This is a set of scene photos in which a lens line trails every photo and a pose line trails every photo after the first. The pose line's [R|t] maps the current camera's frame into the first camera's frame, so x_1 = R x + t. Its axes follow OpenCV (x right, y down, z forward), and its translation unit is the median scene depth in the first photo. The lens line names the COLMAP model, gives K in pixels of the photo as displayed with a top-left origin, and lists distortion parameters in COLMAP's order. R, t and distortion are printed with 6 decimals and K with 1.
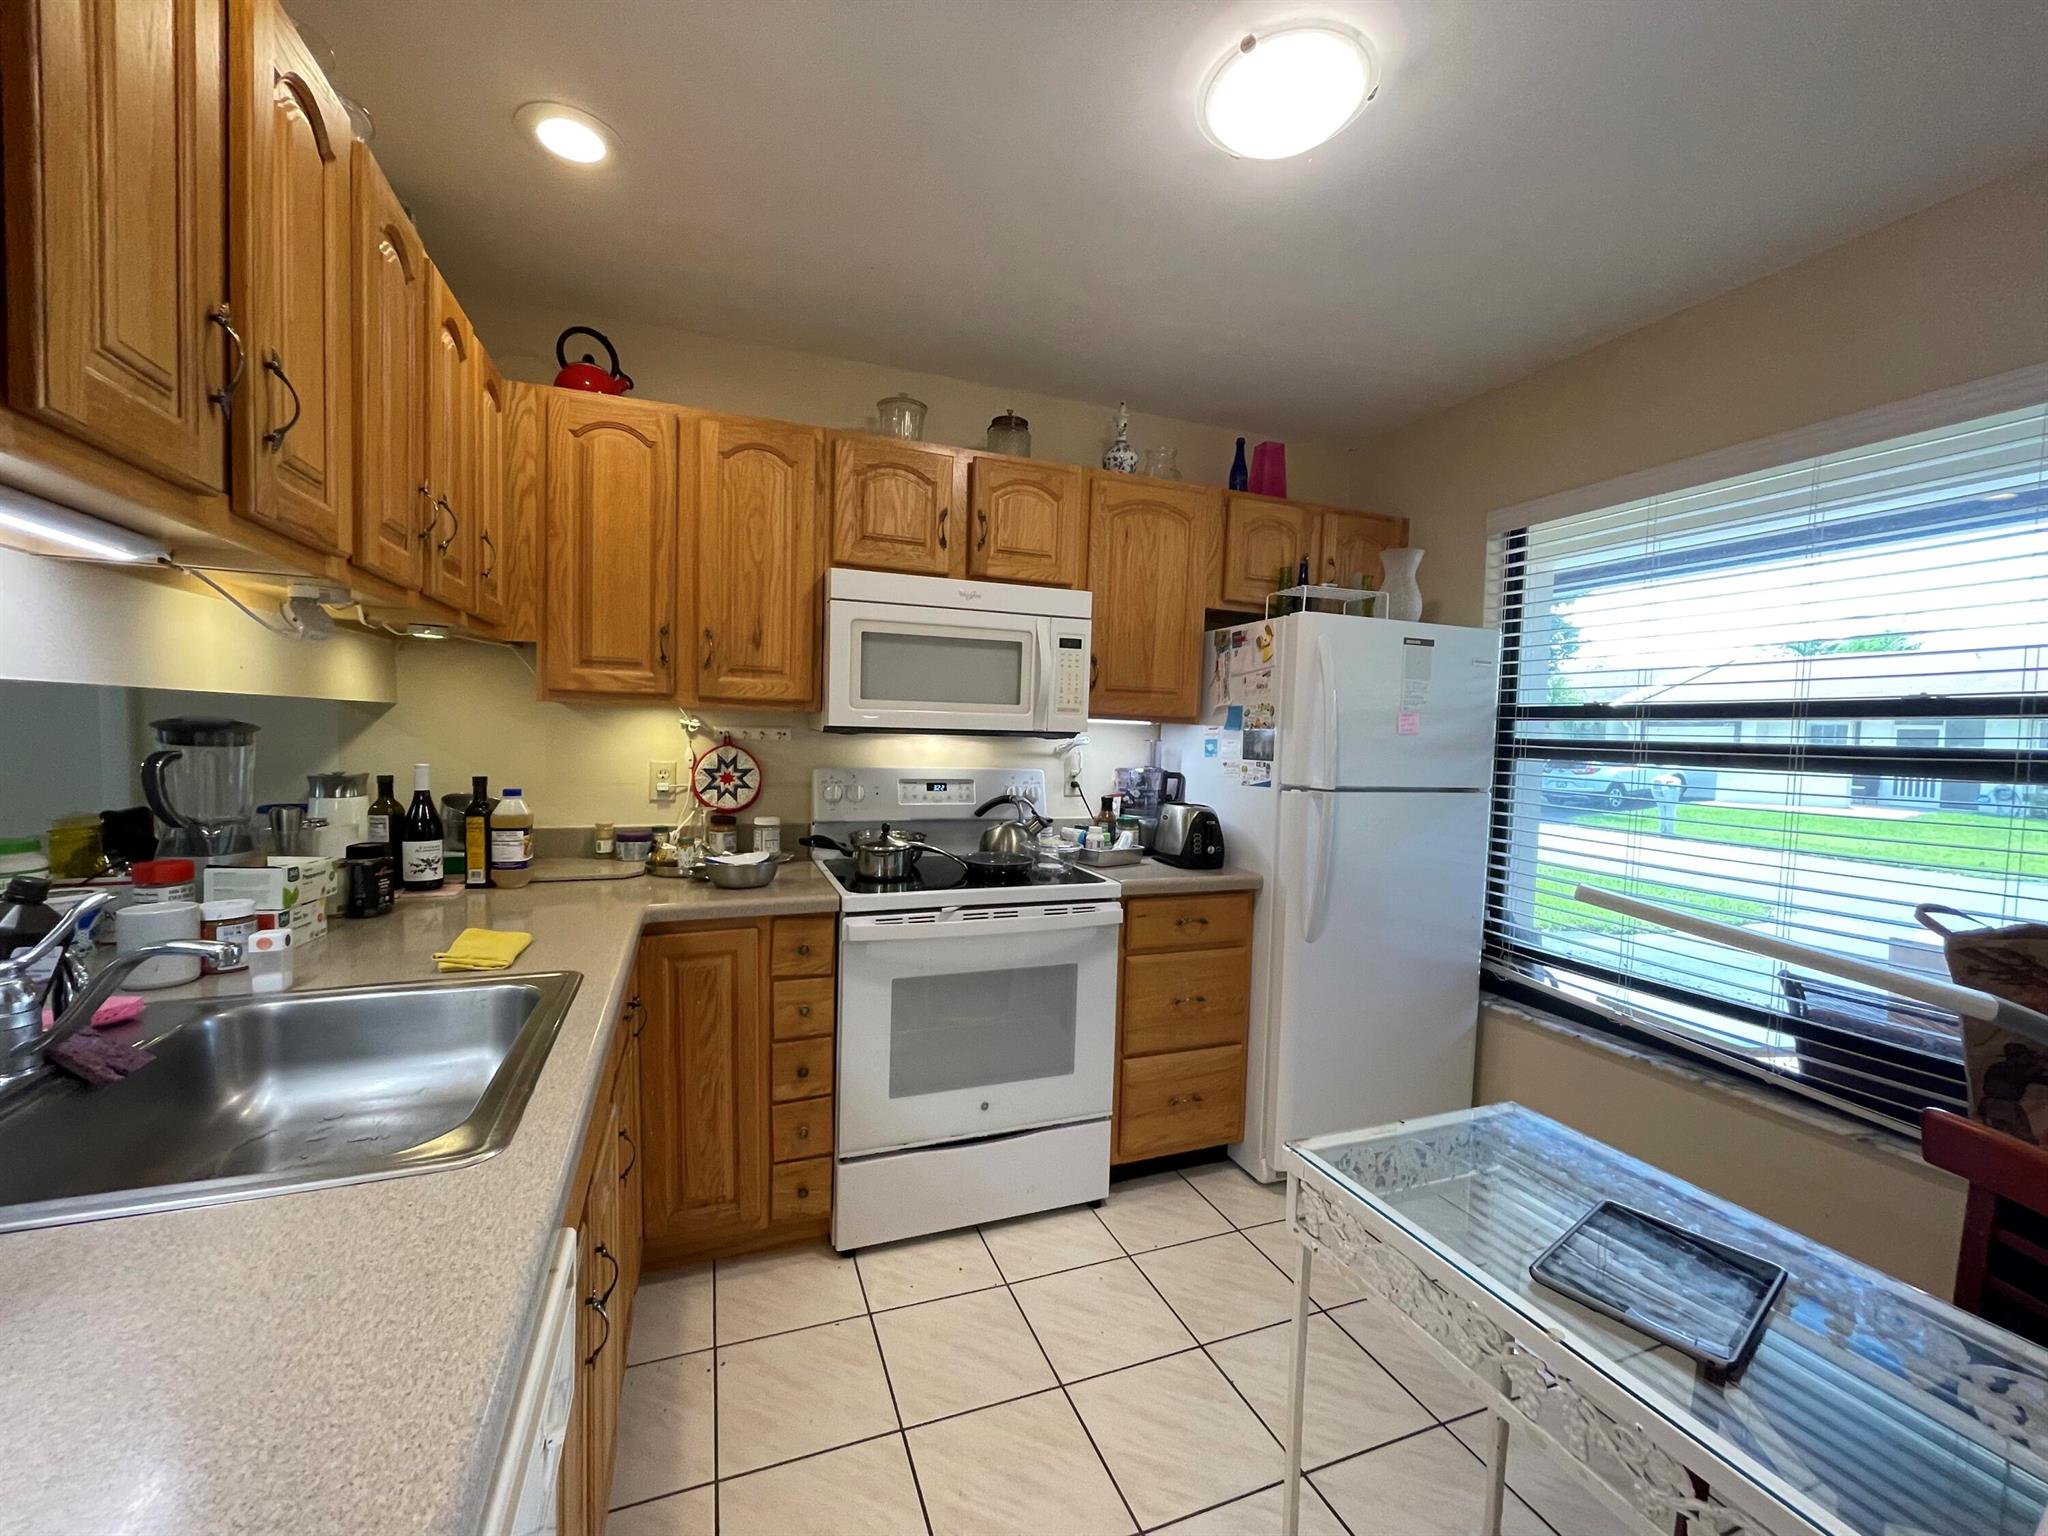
lens RADIAL K [[826.6, 0, 1012.4], [0, 826.6, 764.5], [0, 0, 1]] dist [-0.003687, 0.000654]
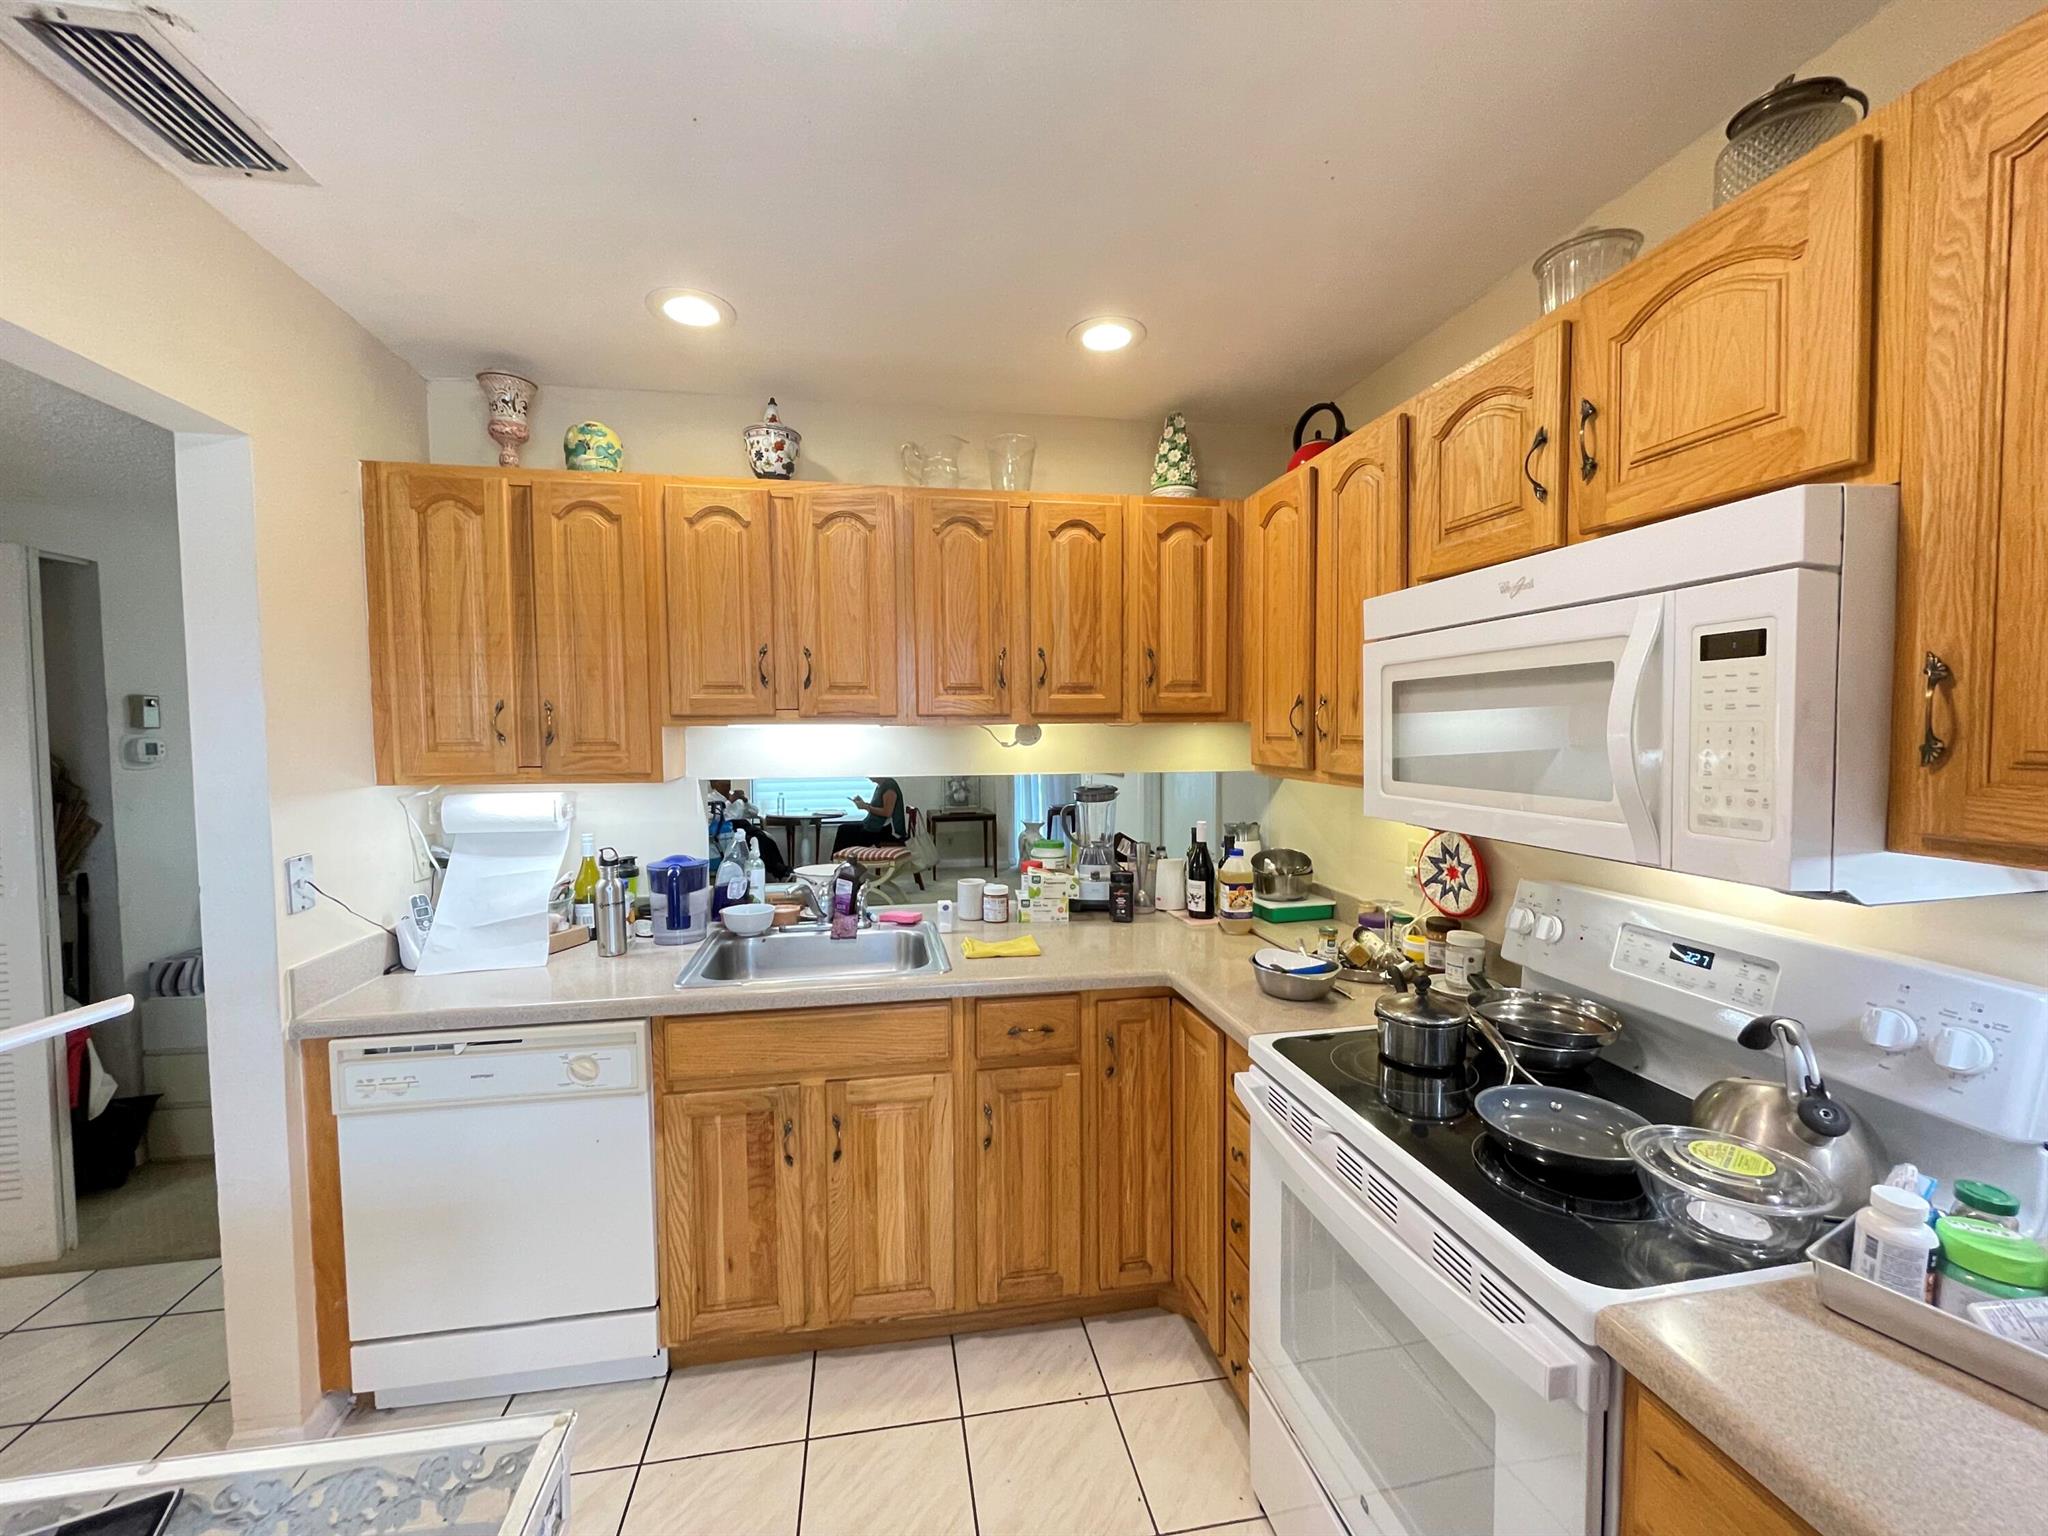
lens RADIAL K [[826.6, 0, 1014.4], [0, 826.6, 766.3], [0, 0, 1]] dist [-0.003687, 0.000654]
pose [[-0.181289, 0.018726, -0.983252, 0.494693], [-0.041639, 0.998776, 0.026699, -0.087747], [0.982548, 0.045782, -0.180287, 0.745573]]
